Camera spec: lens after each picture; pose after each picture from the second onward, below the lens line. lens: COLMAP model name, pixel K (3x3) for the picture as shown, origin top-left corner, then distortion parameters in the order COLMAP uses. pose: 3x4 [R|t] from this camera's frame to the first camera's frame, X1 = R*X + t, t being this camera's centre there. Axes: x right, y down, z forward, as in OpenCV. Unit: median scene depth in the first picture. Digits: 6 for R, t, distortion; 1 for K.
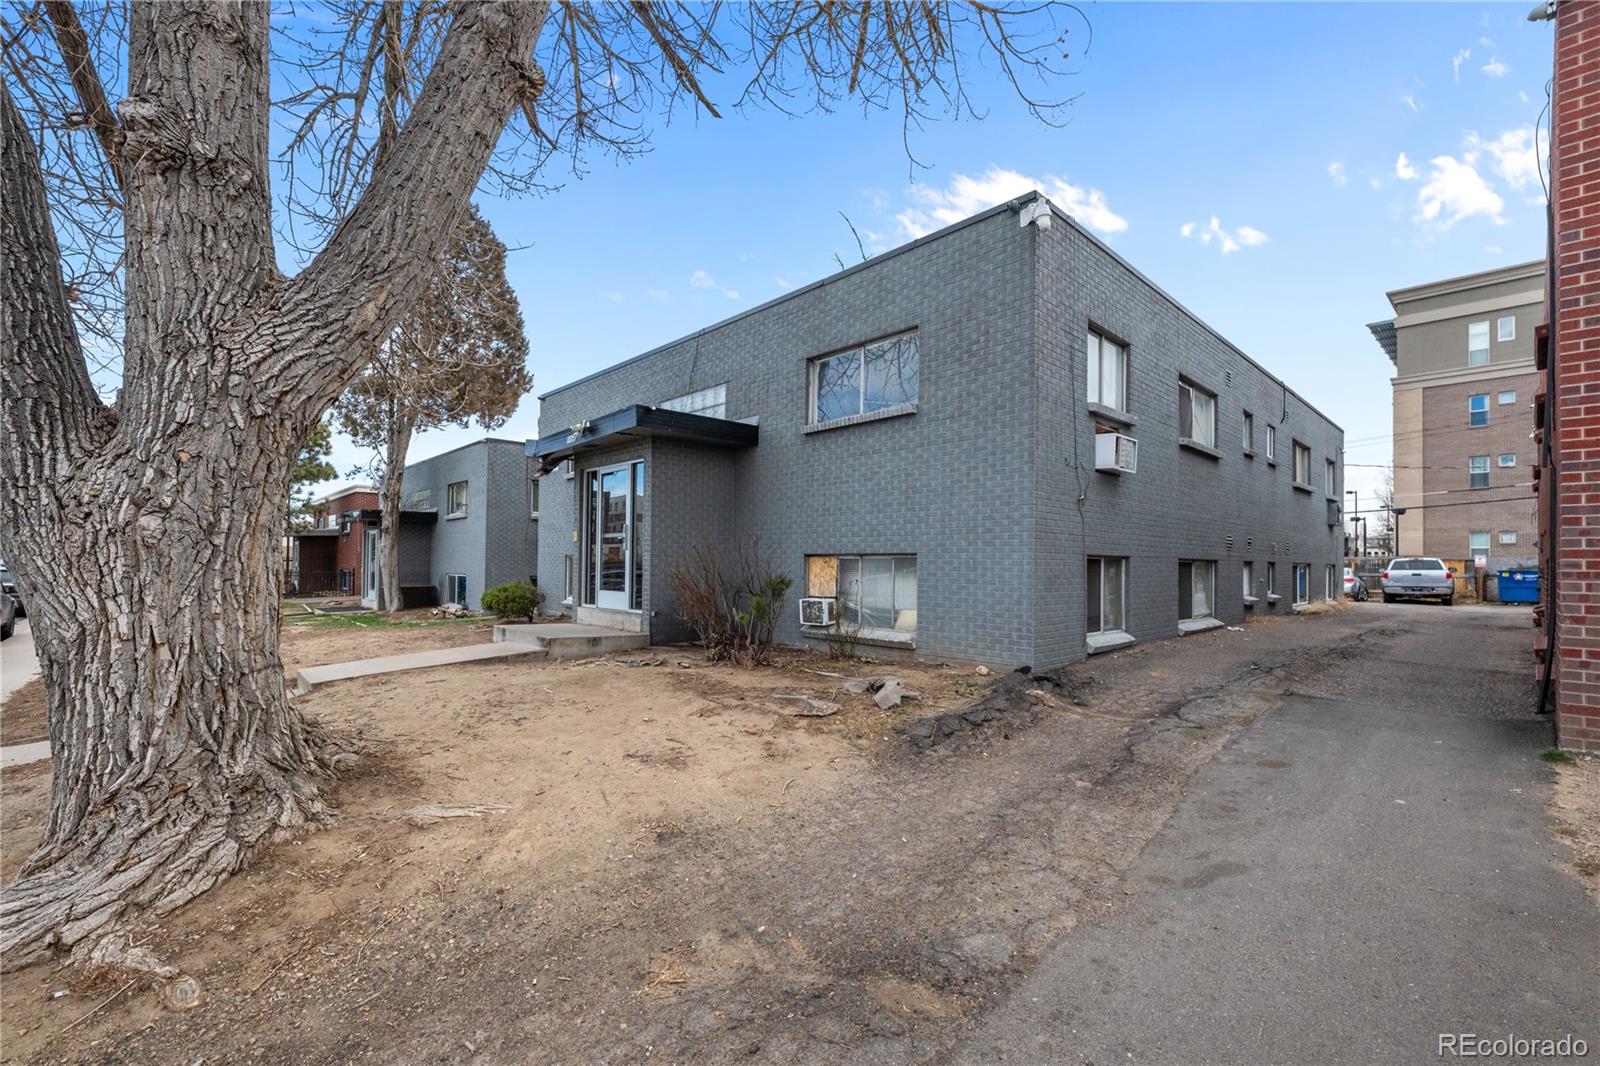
lens RADIAL K [[653.1, 0, 801.6], [0, 653.1, 543.1], [0, 0, 1]] dist [-0.000310, 0.000129]
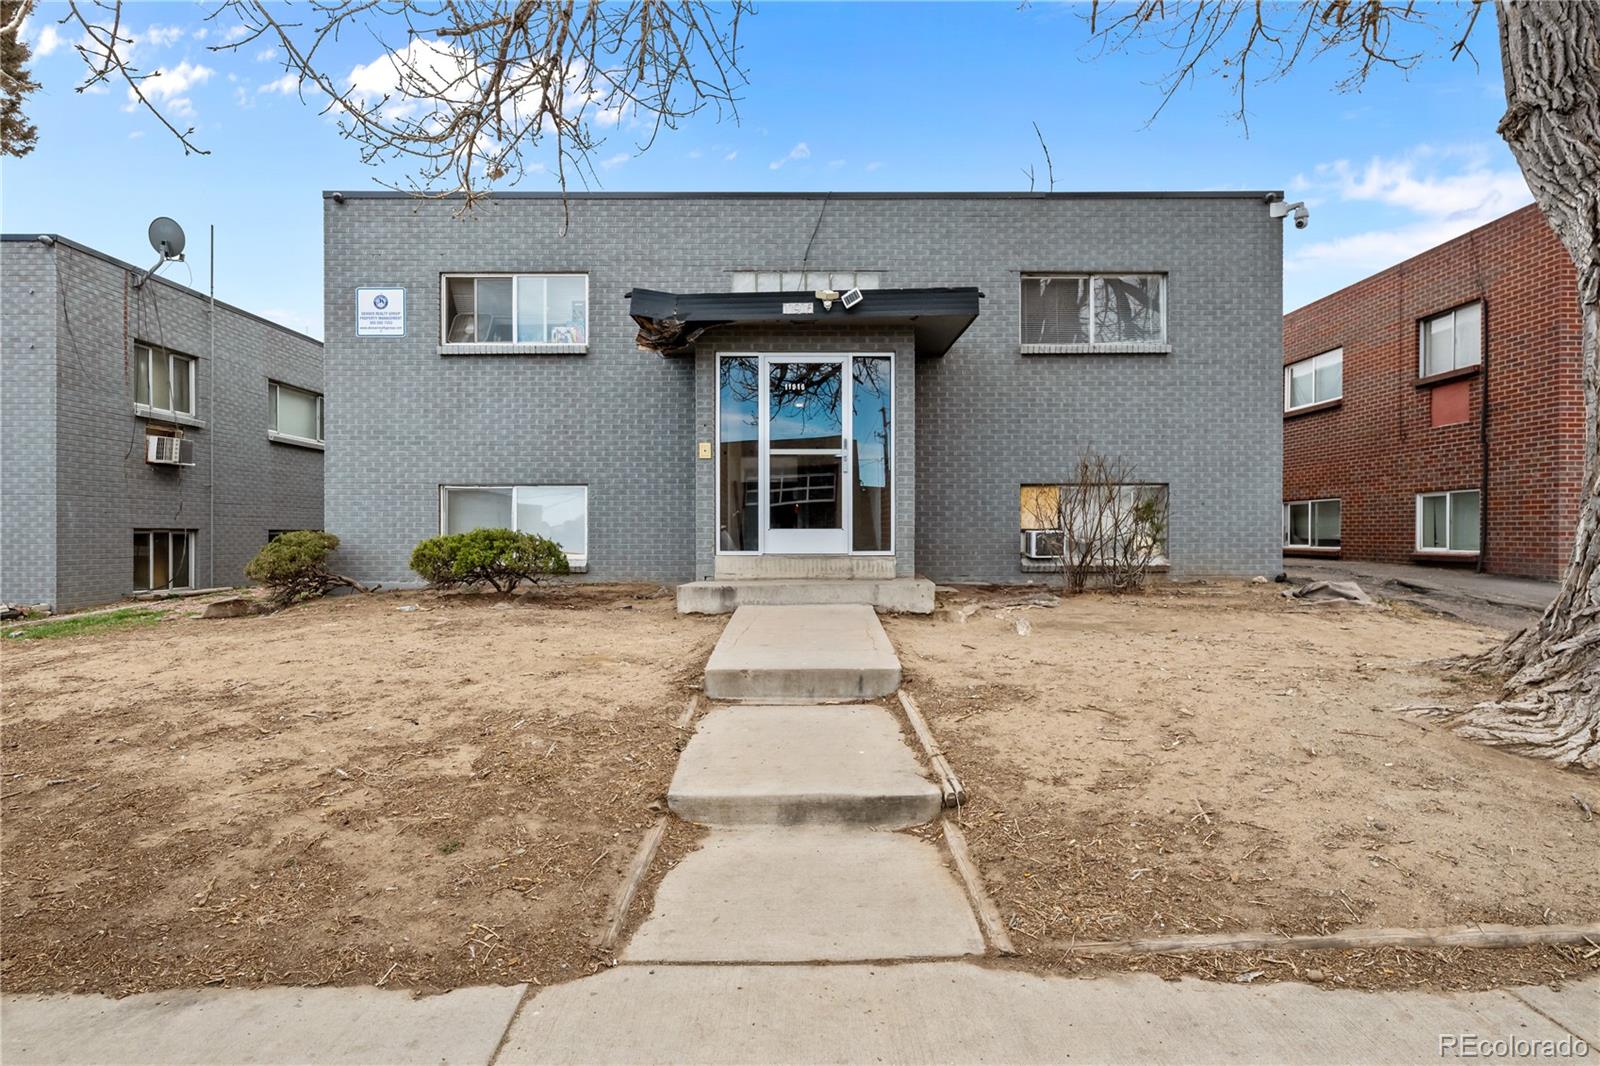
lens RADIAL K [[819.2, 0, 795.0], [0, 819.2, 529.5], [0, 0, 1]] dist [-0.001508, 0.000201]
pose [[0.708841, -0.001737, 0.705366, -1.266208], [-0.014617, 0.999746, 0.017151, 0.080824], [-0.705216, -0.022468, 0.708636, 0.486289]]
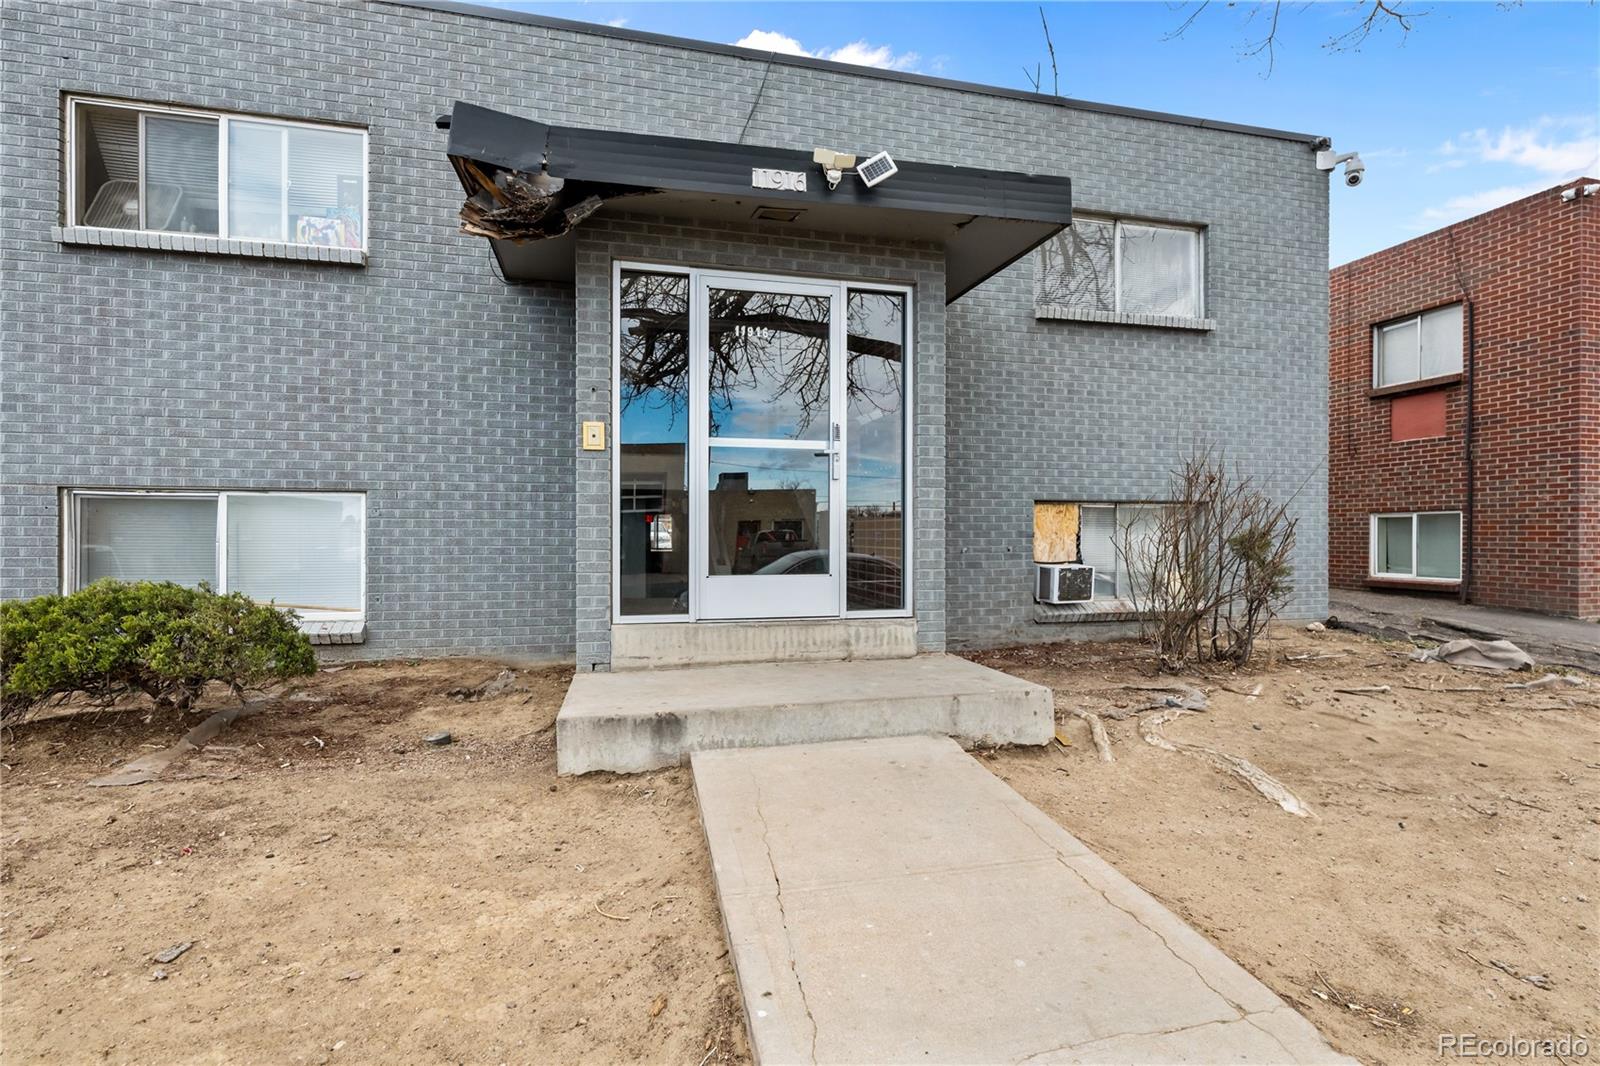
lens RADIAL K [[756.5, 0, 799.3], [0, 756.5, 535.0], [0, 0, 1]] dist [-0.004335, 0.001606]
pose [[0.517229, -0.005630, 0.855828, -0.946442], [-0.021942, 0.999562, 0.019836, 0.052059], [-0.855566, -0.029039, 0.516879, 0.977881]]
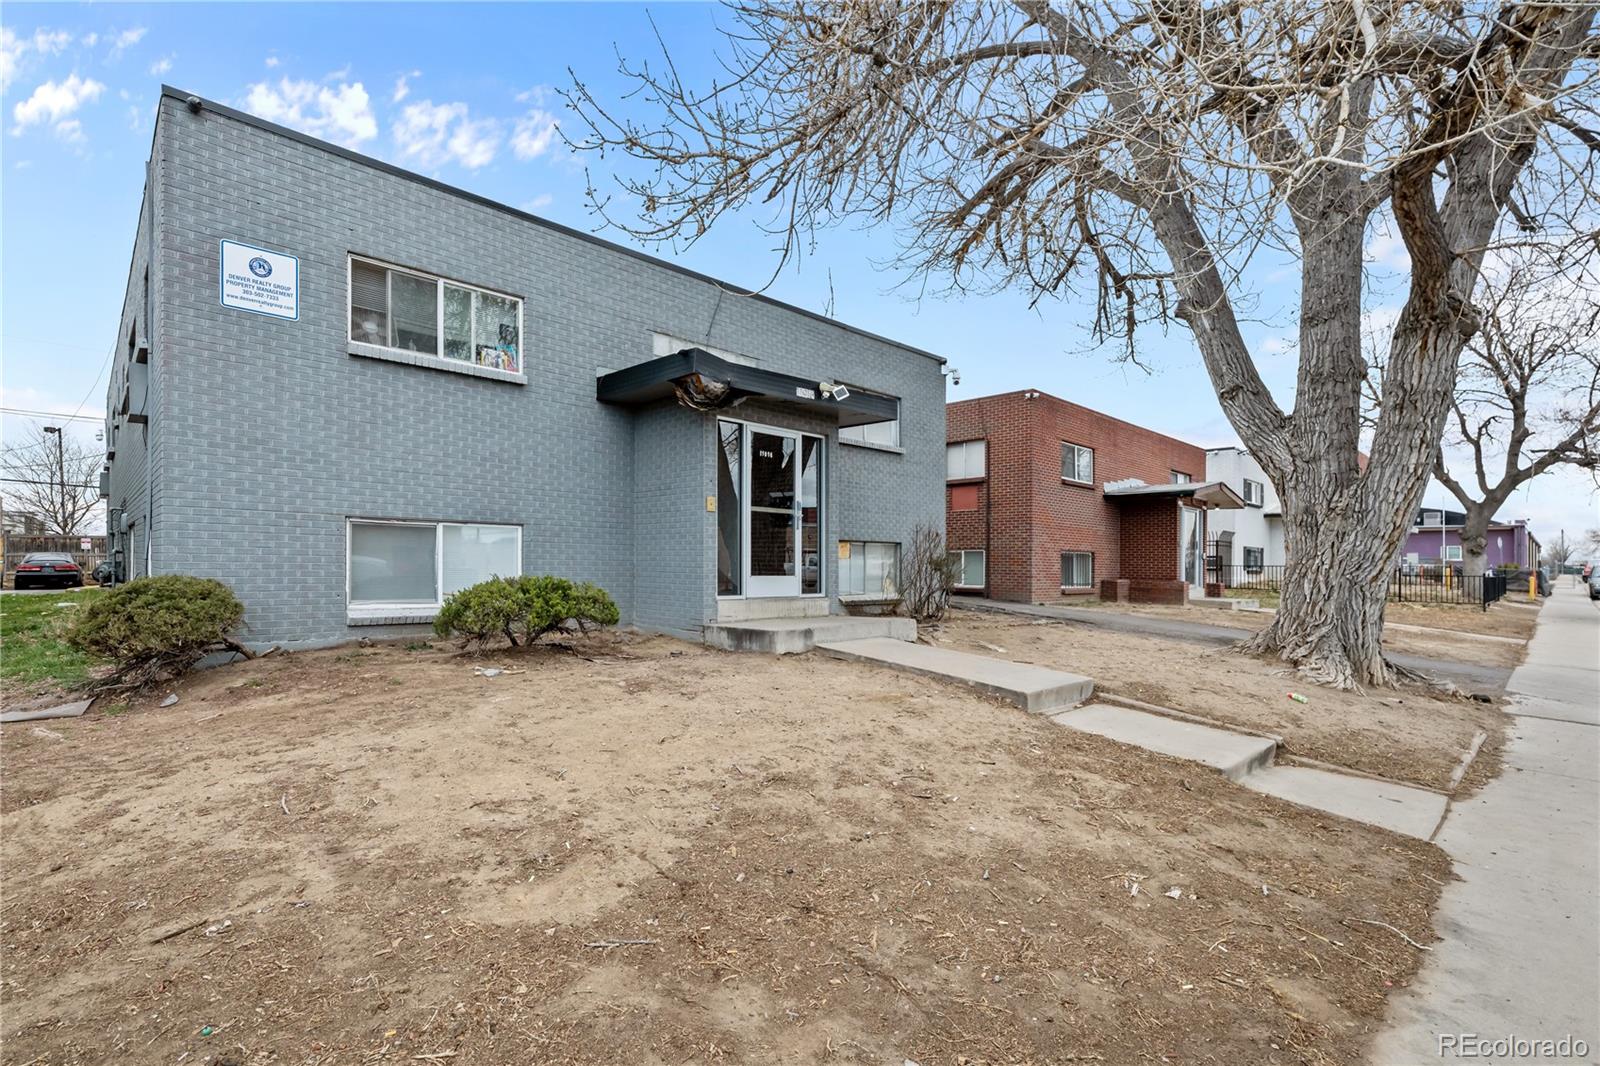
lens RADIAL K [[739.2, 0, 749.6], [0, 739.2, 547.4], [0, 0, 1]] dist [-0.003035, 0.001004]
pose [[0.049987, 0.018711, 0.998575, -1.689789], [-0.039517, 0.999079, -0.016742, 0.074202], [-0.997968, -0.038624, 0.050680, 1.317099]]
